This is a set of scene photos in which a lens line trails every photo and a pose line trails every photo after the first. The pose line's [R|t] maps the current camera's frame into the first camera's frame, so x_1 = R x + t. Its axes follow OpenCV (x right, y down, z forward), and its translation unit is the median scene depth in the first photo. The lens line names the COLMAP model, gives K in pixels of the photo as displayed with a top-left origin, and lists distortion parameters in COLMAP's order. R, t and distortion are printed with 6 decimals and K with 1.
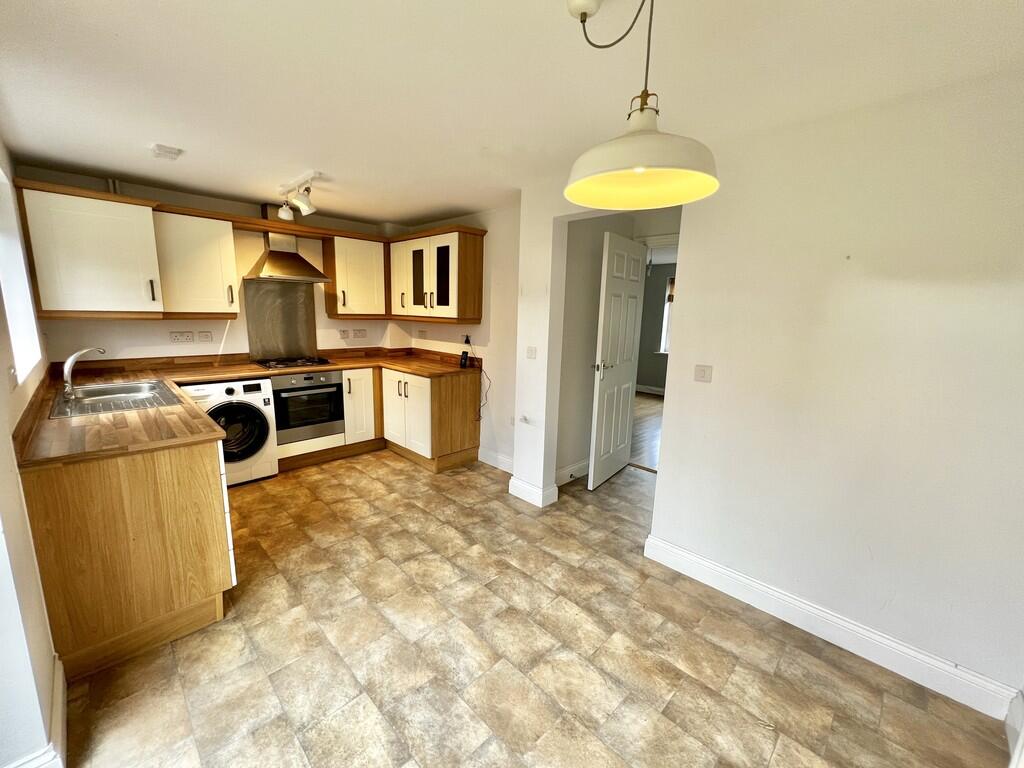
lens RADIAL K [[410.3, 0, 511.9], [0, 410.3, 383.6], [0, 0, 1]] dist [-0.004076, 0.000654]
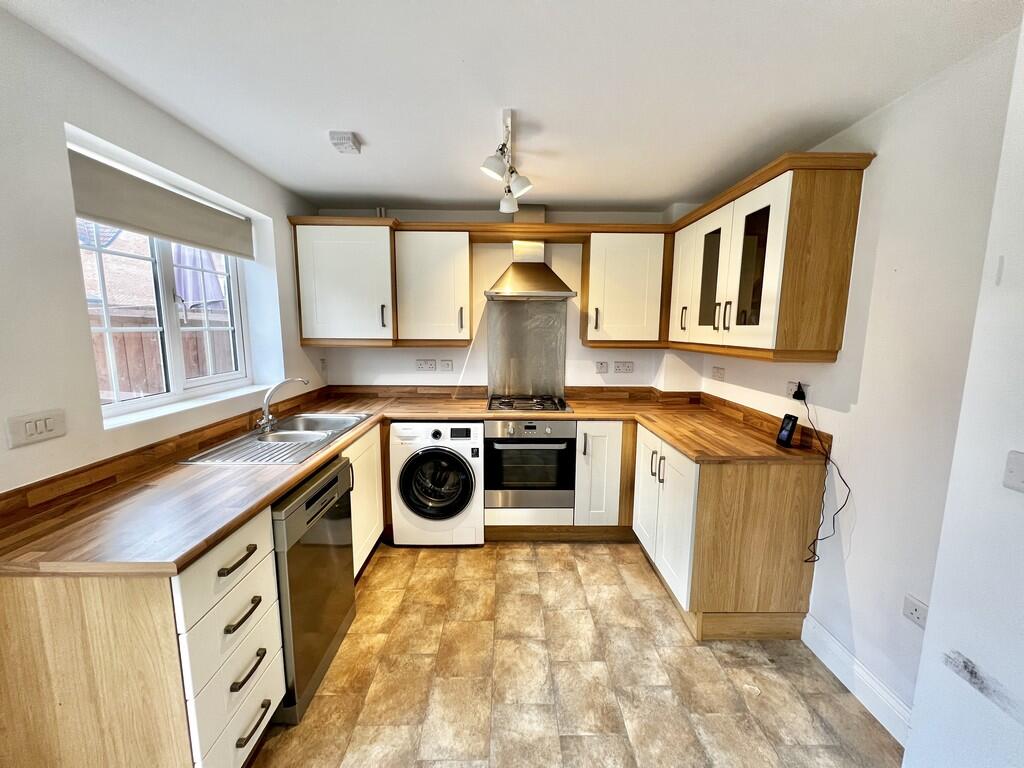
lens RADIAL K [[410.3, 0, 507.8], [0, 410.3, 383.6], [0, 0, 1]] dist [-0.004076, 0.000654]
pose [[0.711634, 0.074299, -0.698610, -0.015499], [-0.113417, 0.993498, -0.009870, -0.078508], [0.693335, 0.086258, 0.715434, 0.433904]]
